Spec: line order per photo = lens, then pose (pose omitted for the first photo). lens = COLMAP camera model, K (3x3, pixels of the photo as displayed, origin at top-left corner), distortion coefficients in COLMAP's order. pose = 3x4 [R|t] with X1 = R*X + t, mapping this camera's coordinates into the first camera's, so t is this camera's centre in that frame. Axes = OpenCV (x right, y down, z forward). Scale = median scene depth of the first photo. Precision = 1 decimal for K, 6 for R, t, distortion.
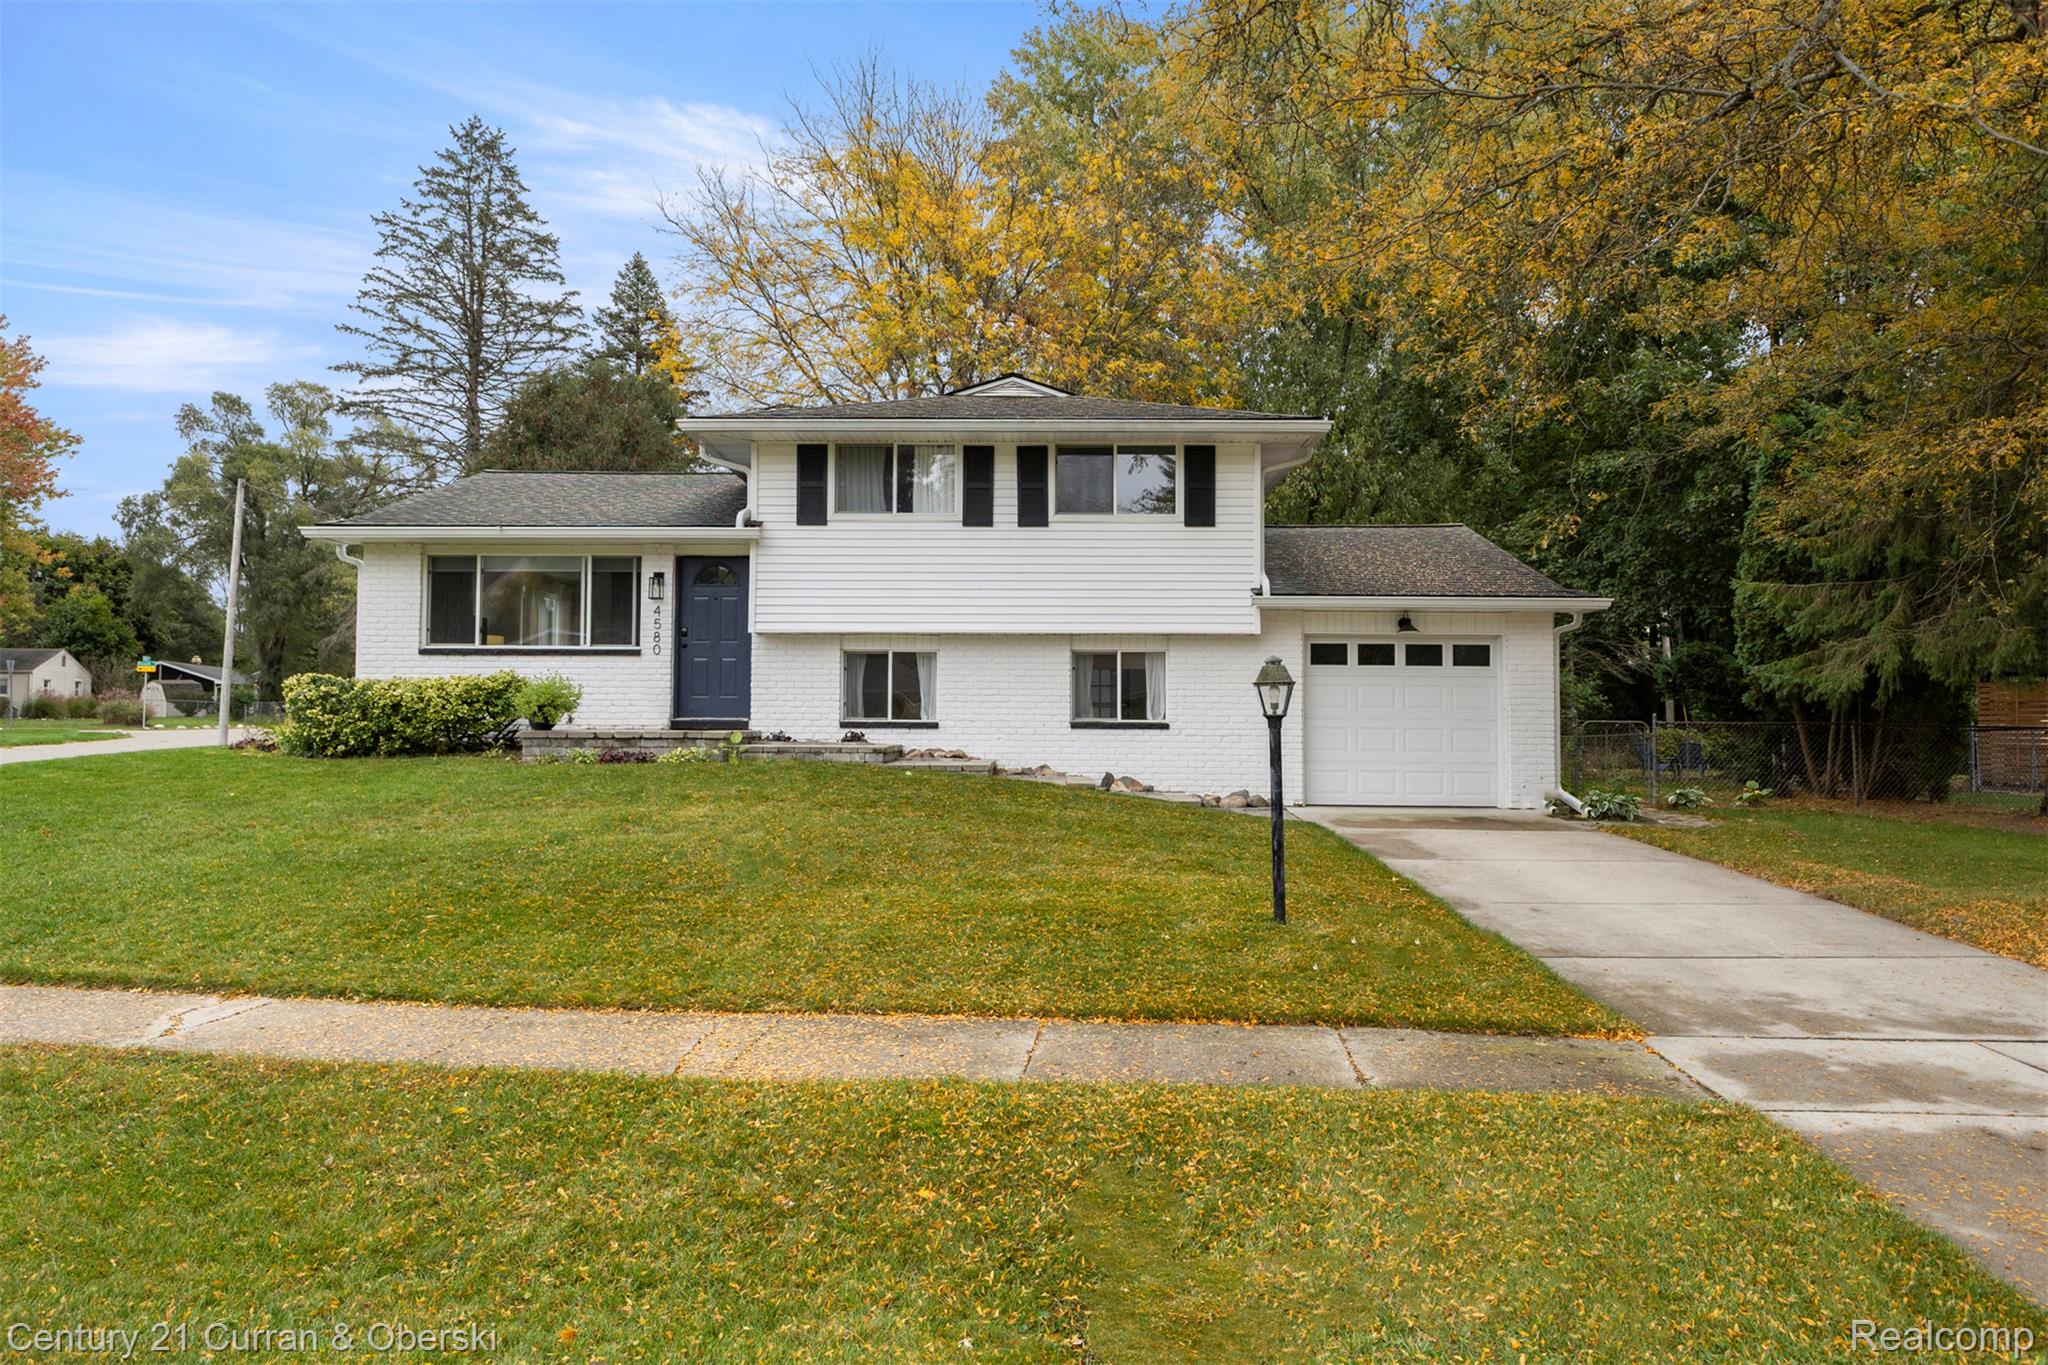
lens RADIAL K [[1428.4, 0, 1025.5], [0, 1428.4, 691.1], [0, 0, 1]] dist [-0.000074, 0.002365]
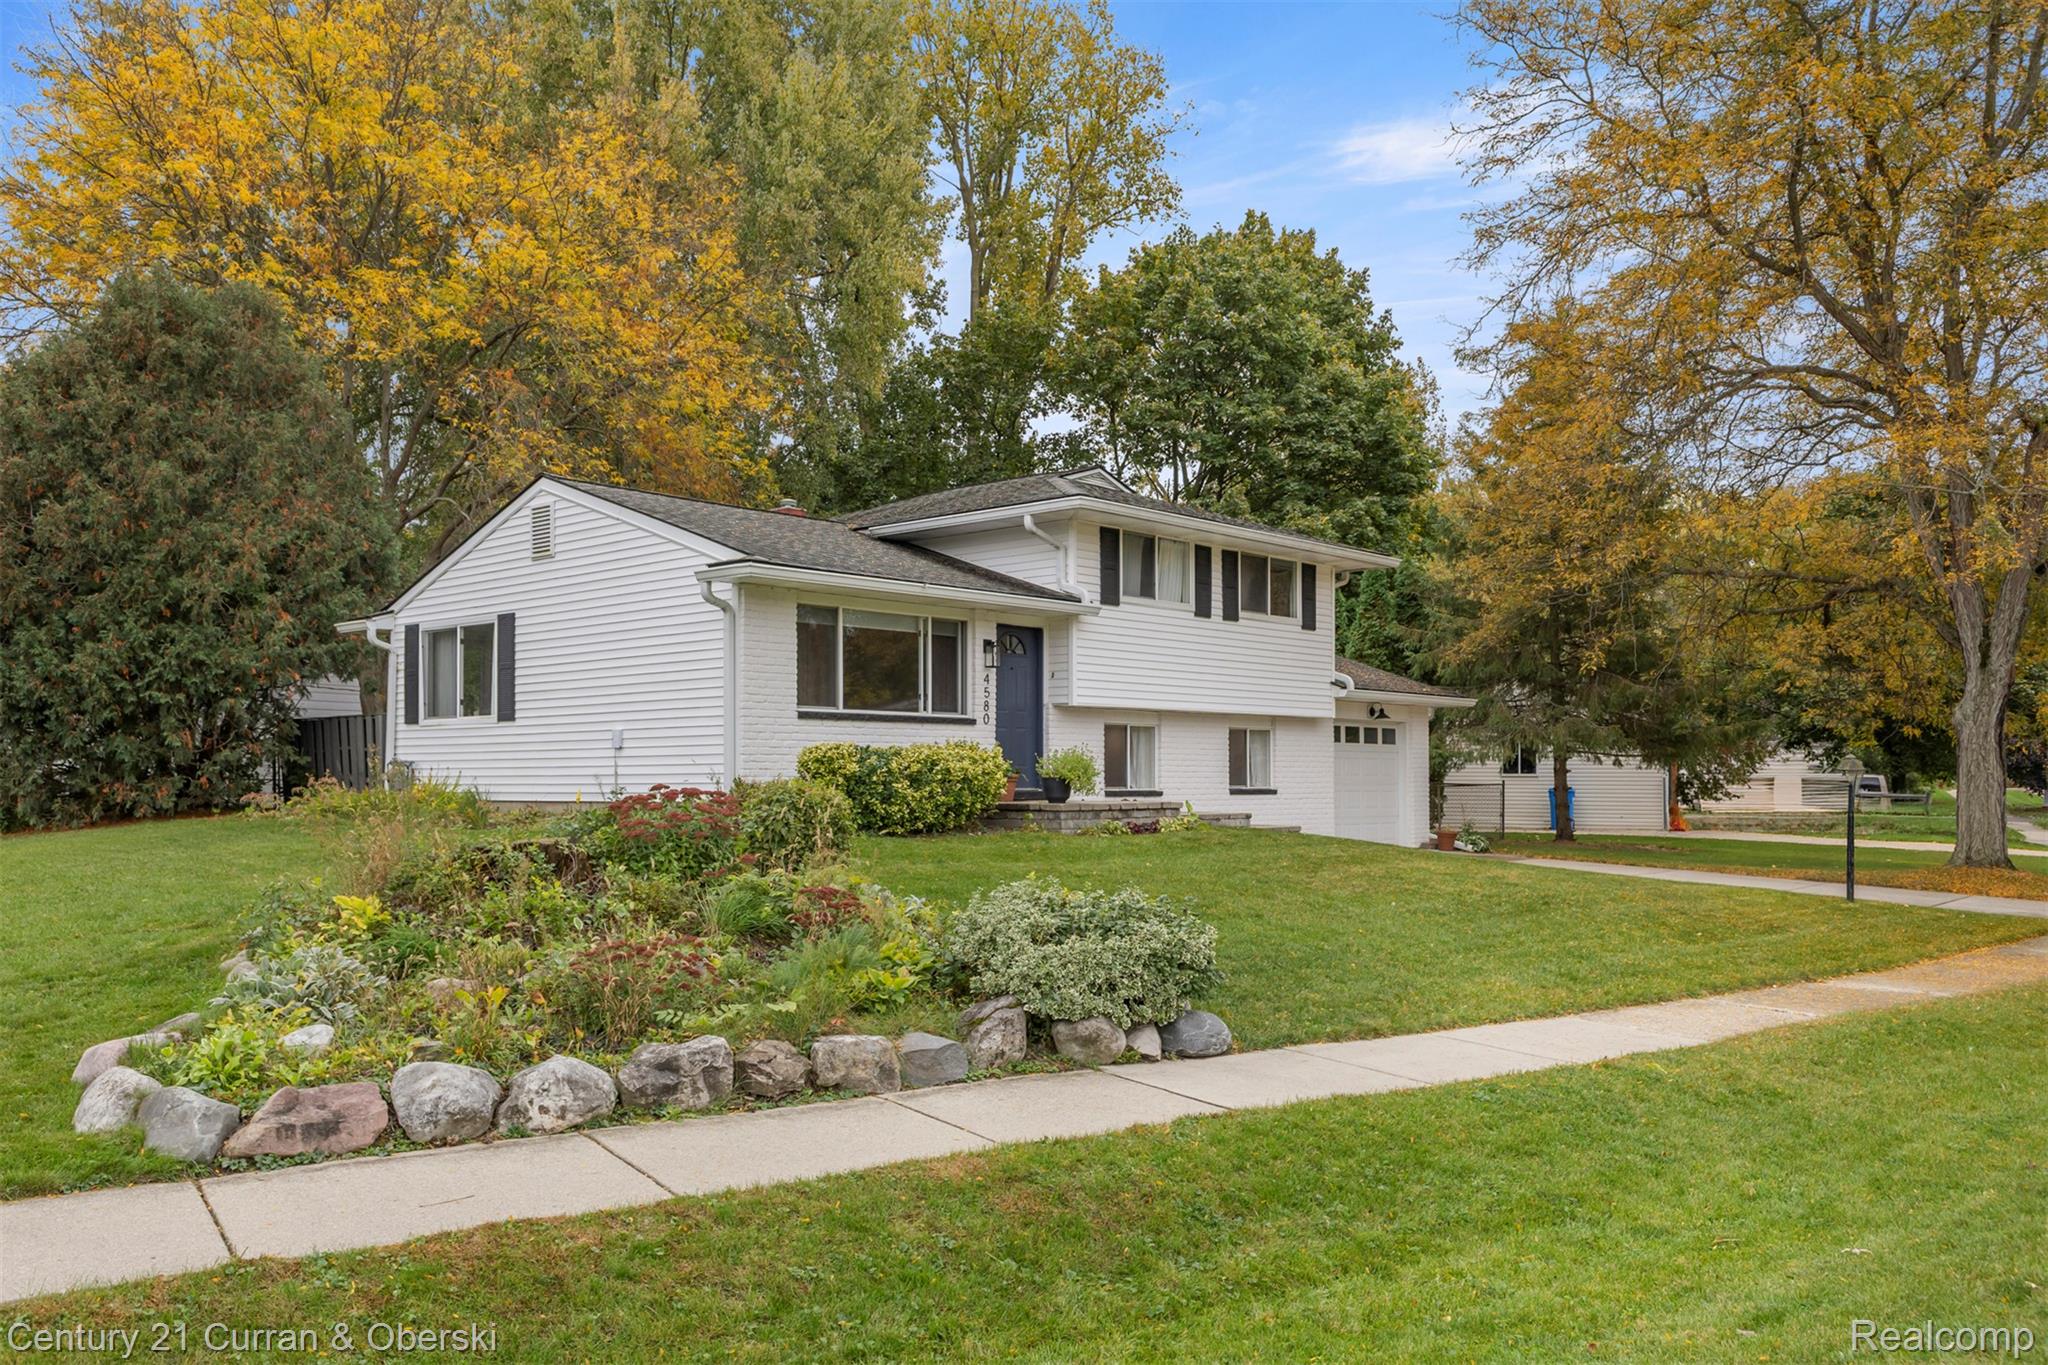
lens RADIAL K [[1611.2, 0, 1004.6], [0, 1611.2, 770.3], [0, 0, 1]] dist [0.039775, -0.007900]
pose [[0.673594, -0.000998, 0.739101, -1.068958], [-0.013876, 0.999806, 0.013996, -0.009042], [-0.738971, -0.019683, 0.673450, 0.245257]]
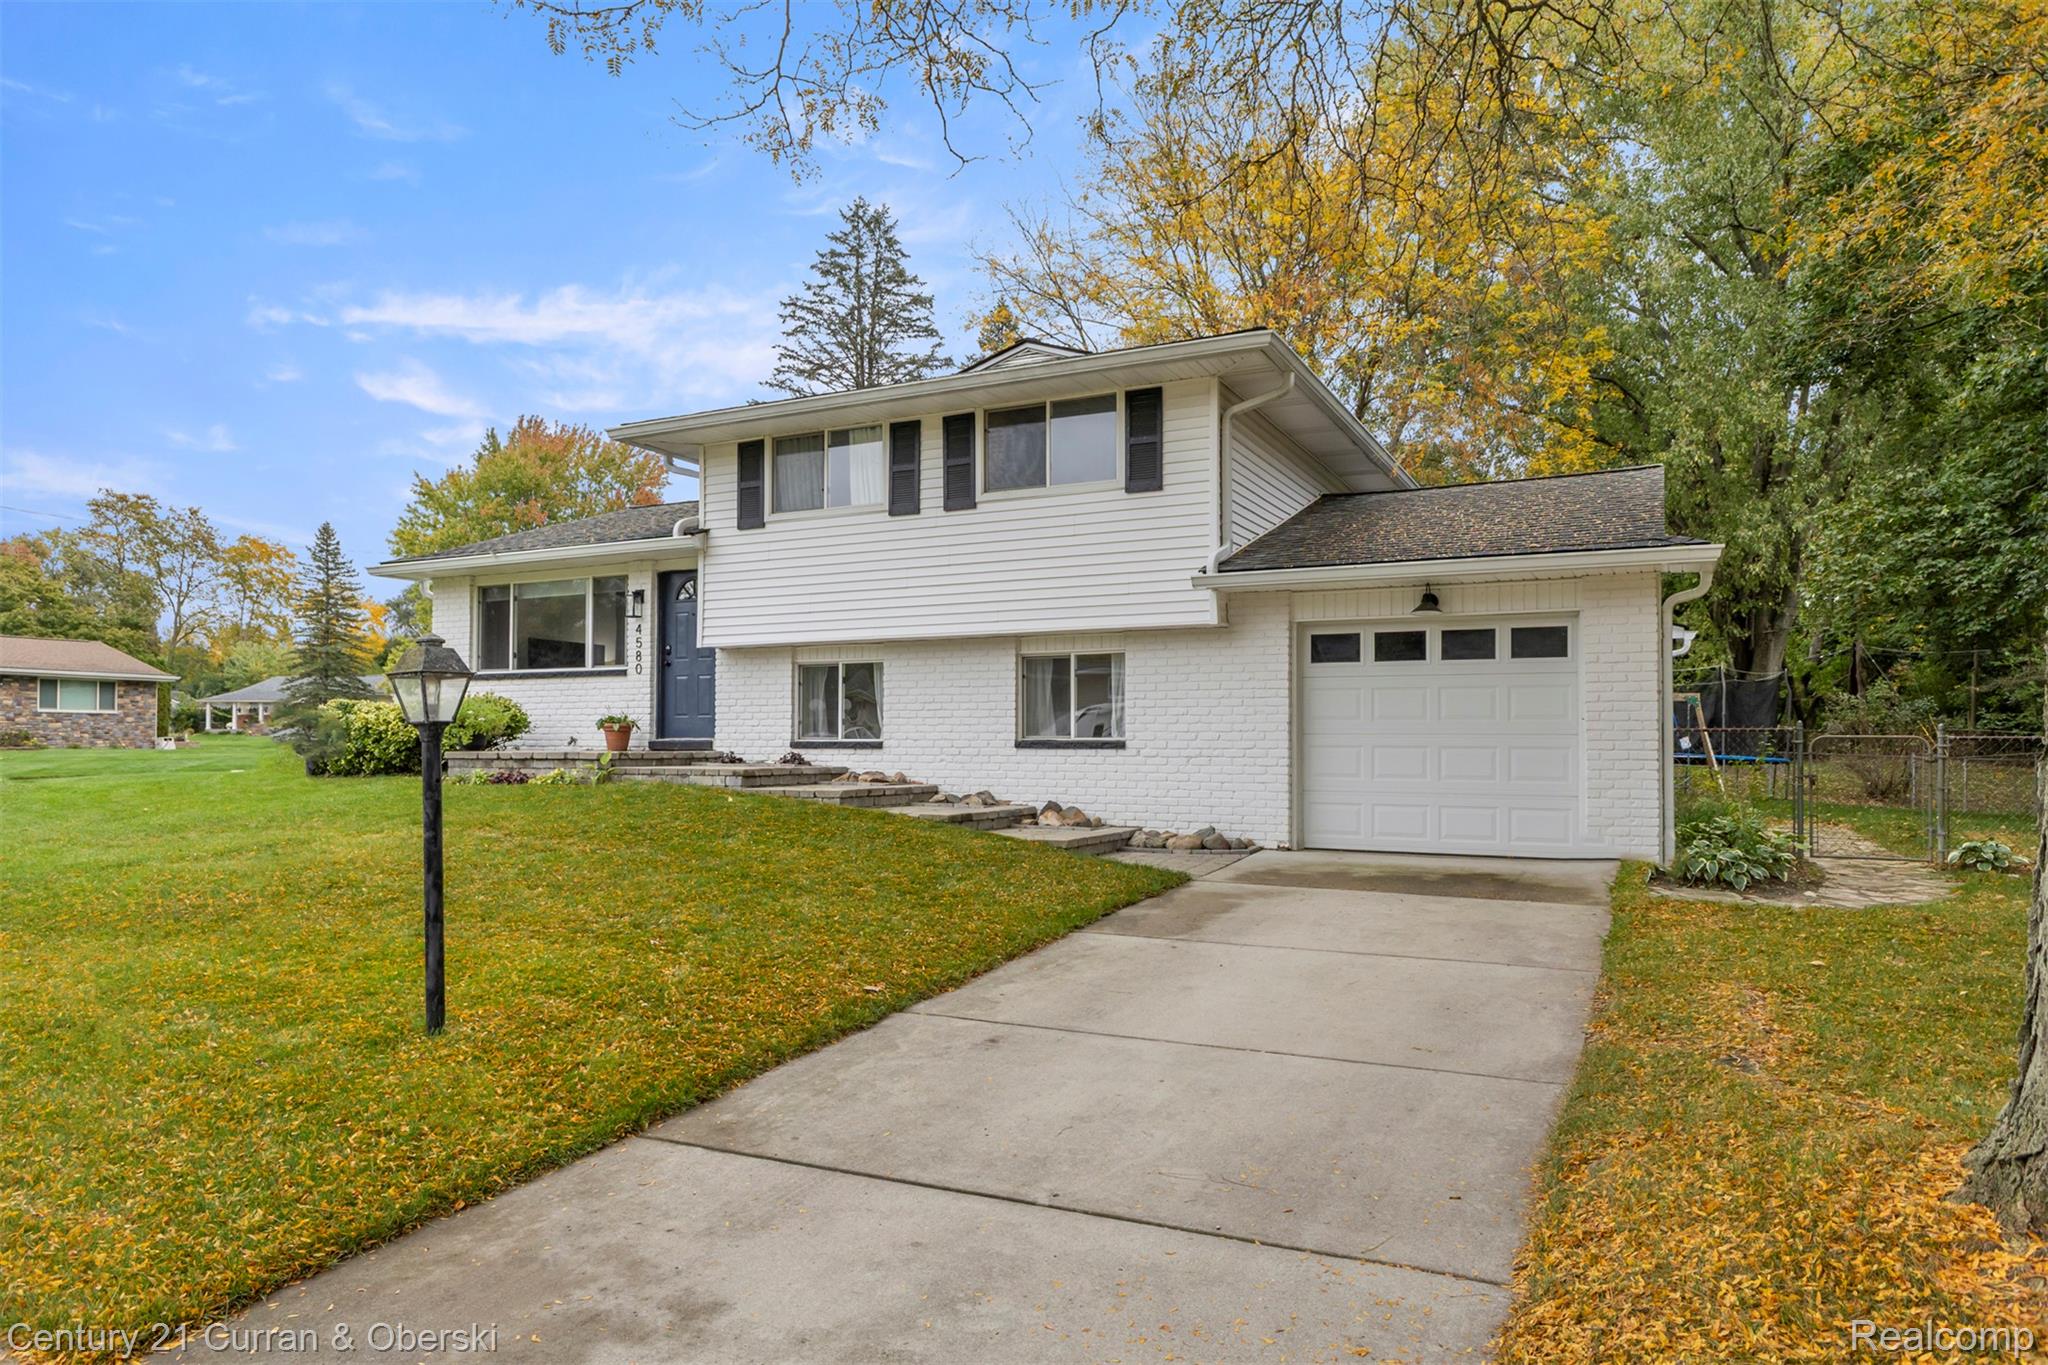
lens RADIAL K [[1306.4, 0, 1003.6], [0, 1306.4, 747.1], [0, 0, 1]] dist [0.001170, -0.001353]
pose [[0.892512, -0.003357, -0.451011, 0.370922], [0.013491, 0.999724, 0.019255, 0.010720], [0.450822, -0.023270, 0.892311, 0.310959]]
